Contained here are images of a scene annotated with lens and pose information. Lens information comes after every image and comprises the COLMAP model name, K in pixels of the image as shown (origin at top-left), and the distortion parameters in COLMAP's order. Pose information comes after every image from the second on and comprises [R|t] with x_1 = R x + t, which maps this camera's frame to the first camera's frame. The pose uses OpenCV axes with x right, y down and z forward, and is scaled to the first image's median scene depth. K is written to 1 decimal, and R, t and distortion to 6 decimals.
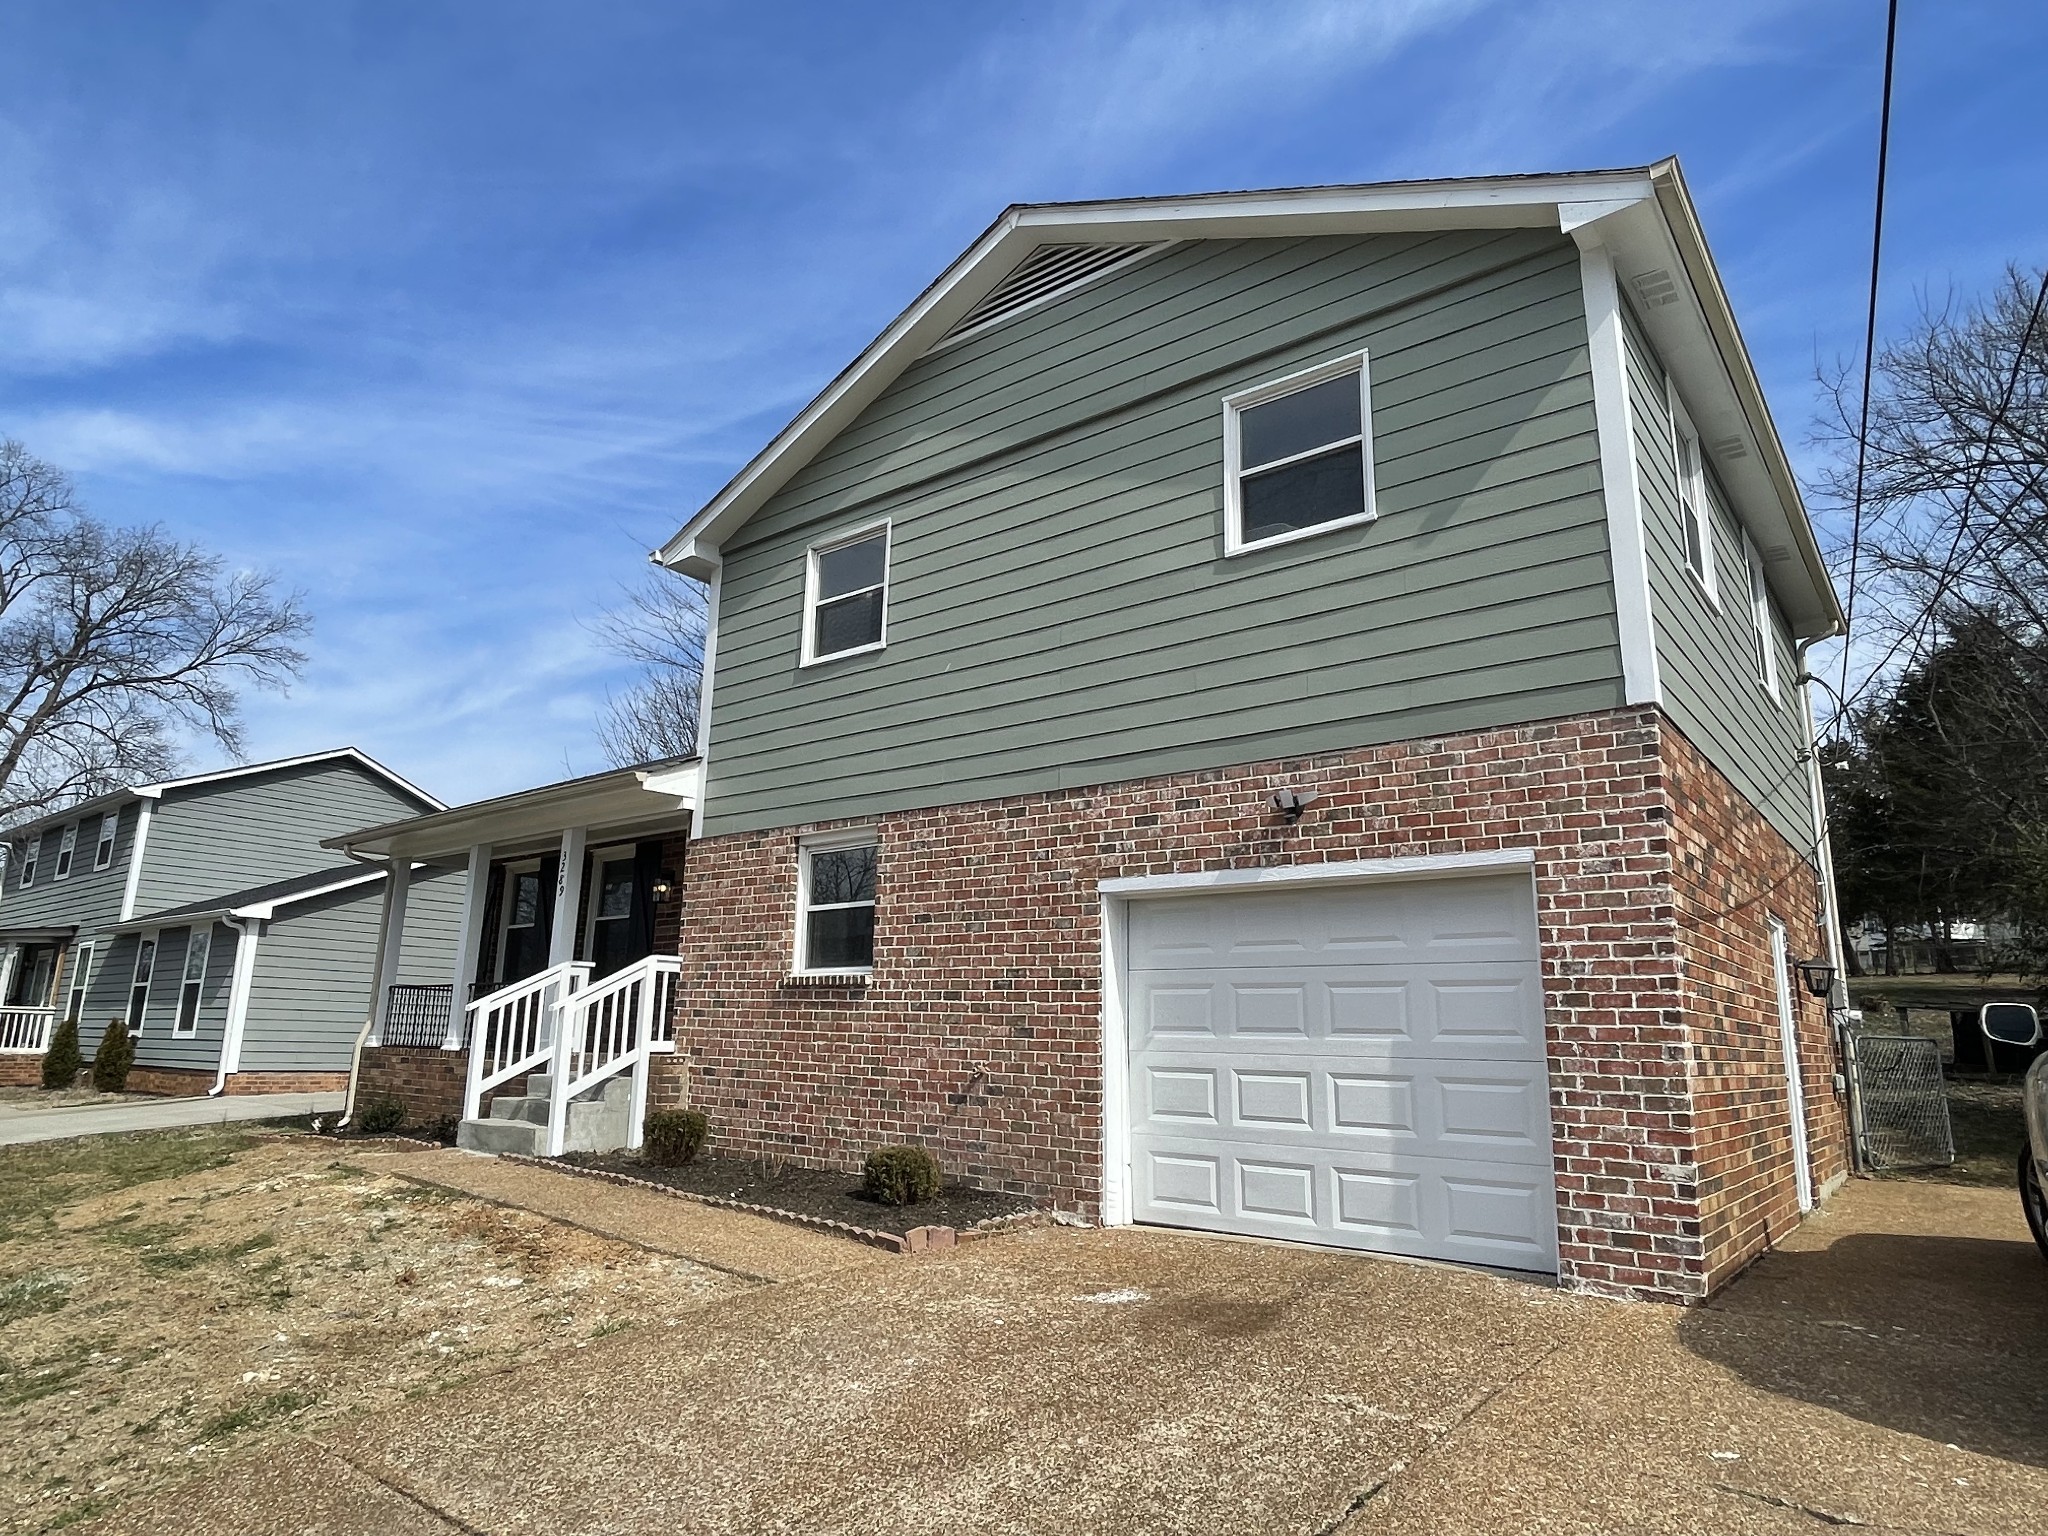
lens RADIAL K [[1181.5, 0, 1017.4], [0, 1181.5, 779.2], [0, 0, 1]] dist [0.004386, -0.004685]
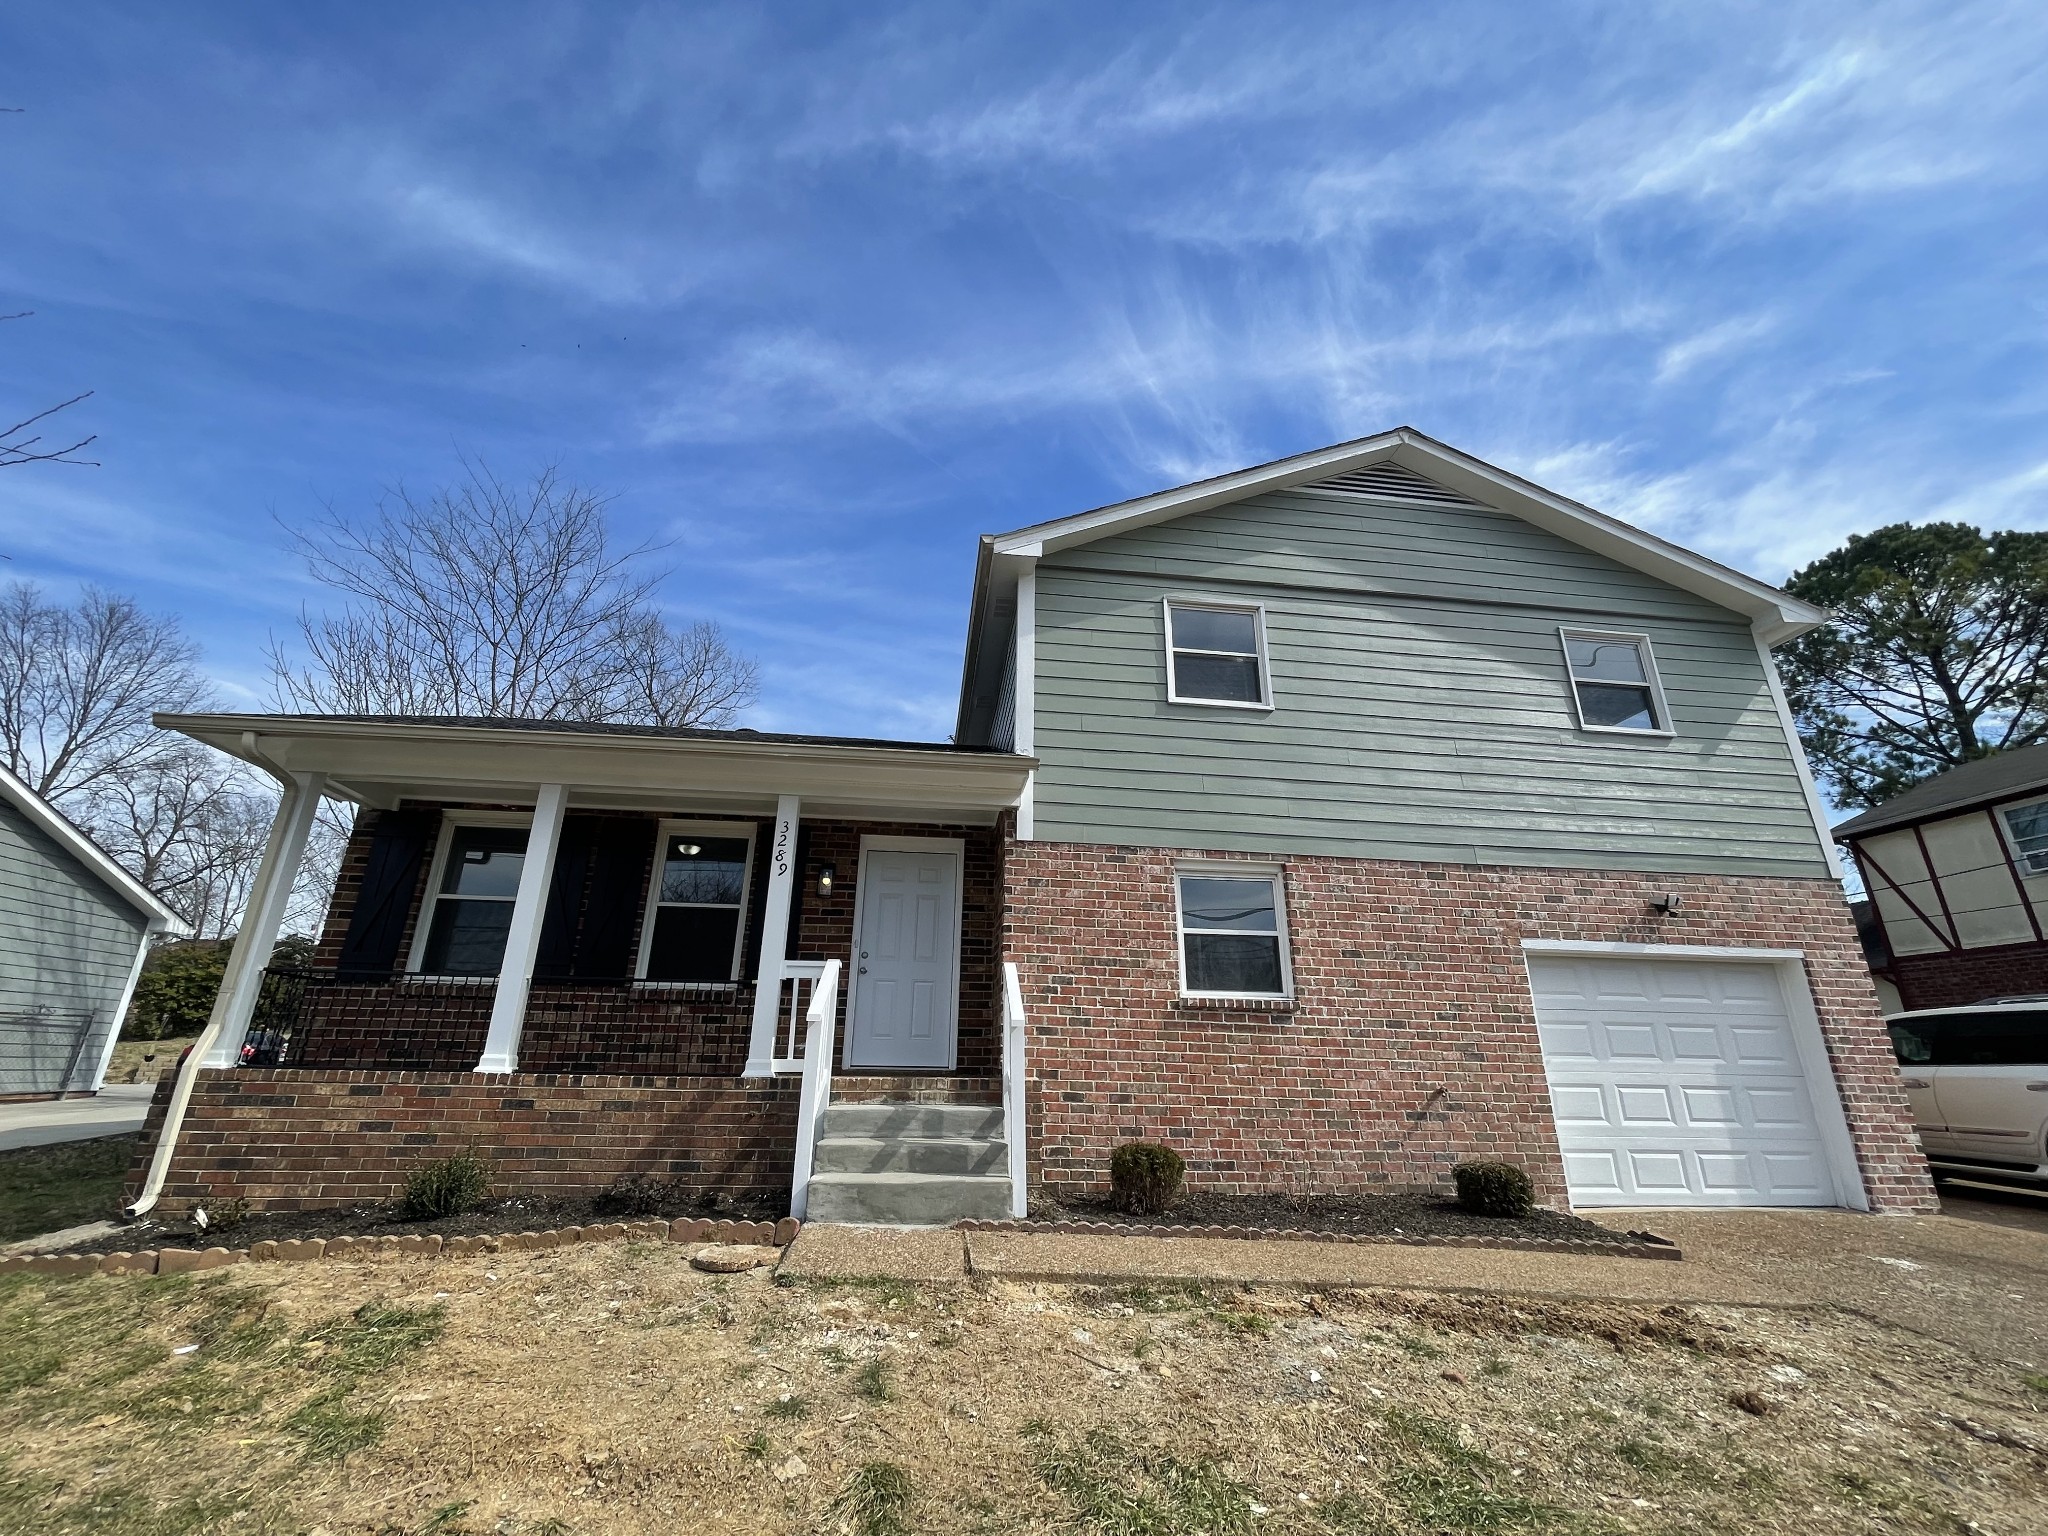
lens RADIAL K [[818.1, 0, 1011.4], [0, 818.1, 786.5], [0, 0, 1]] dist [-0.001681, -0.001037]
pose [[0.709189, 0.221282, 0.669391, -0.936606], [-0.156638, 0.975191, -0.156420, 0.144554], [-0.687397, 0.006079, 0.726256, 0.693835]]
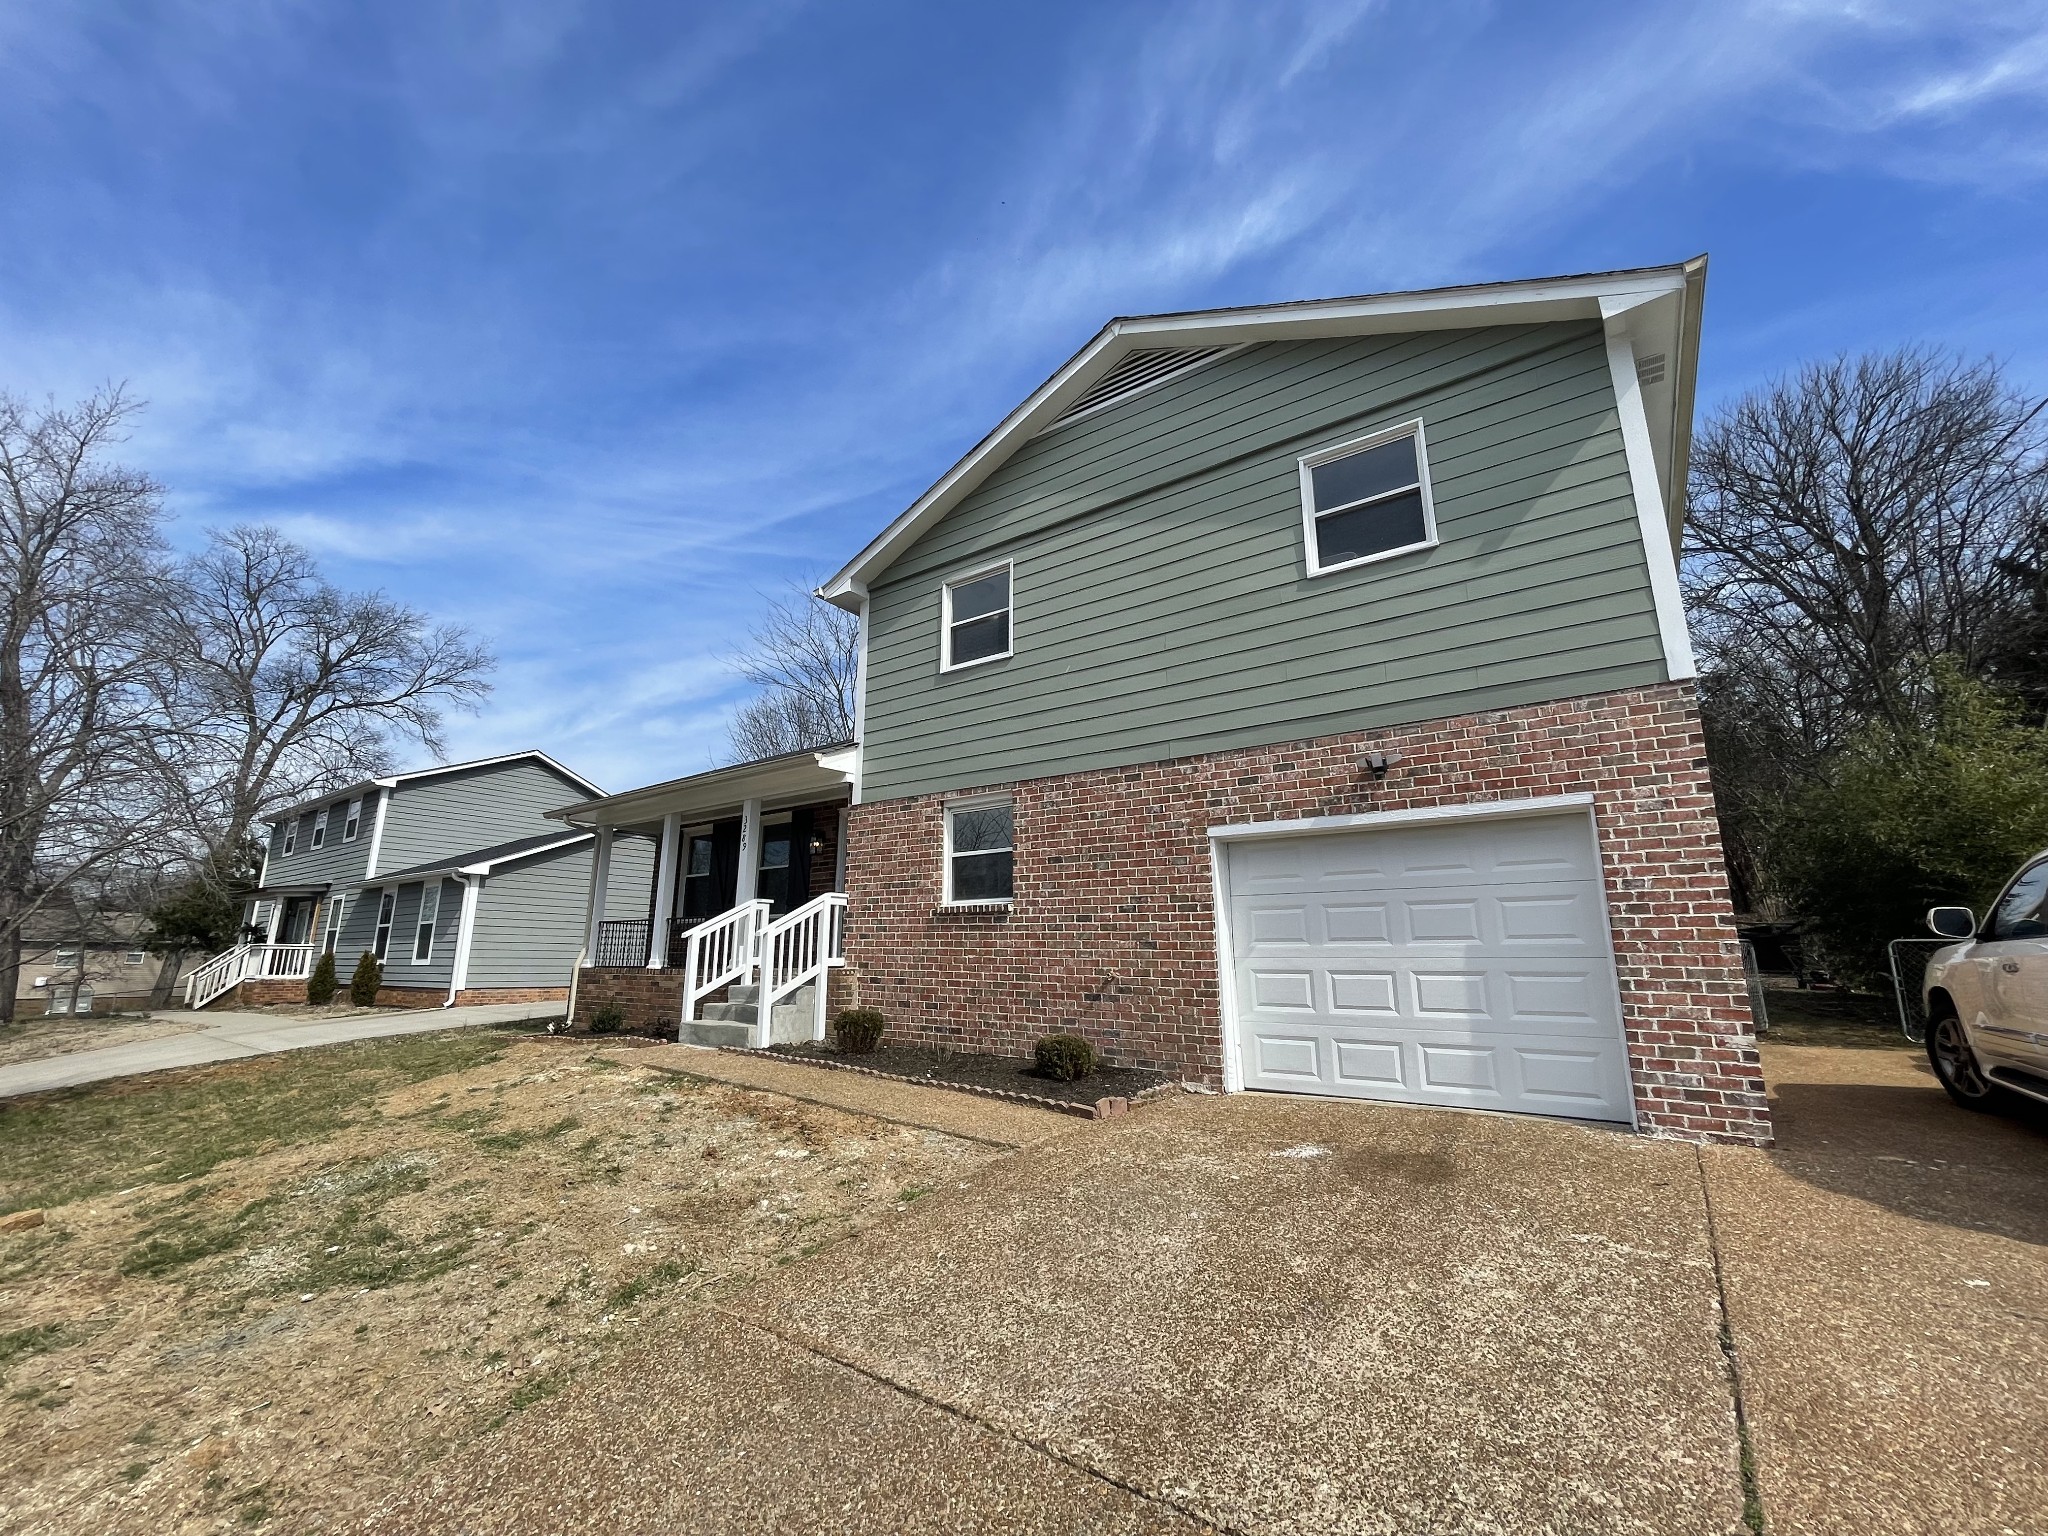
lens RADIAL K [[818.1, 0, 1018.9], [0, 818.1, 776.8], [0, 0, 1]] dist [-0.001681, -0.001037]
pose [[0.998817, -0.008292, 0.047910, -0.173613], [0.008259, 0.999965, 0.000892, 0.026133], [-0.047916, -0.000496, 0.998851, 0.103933]]
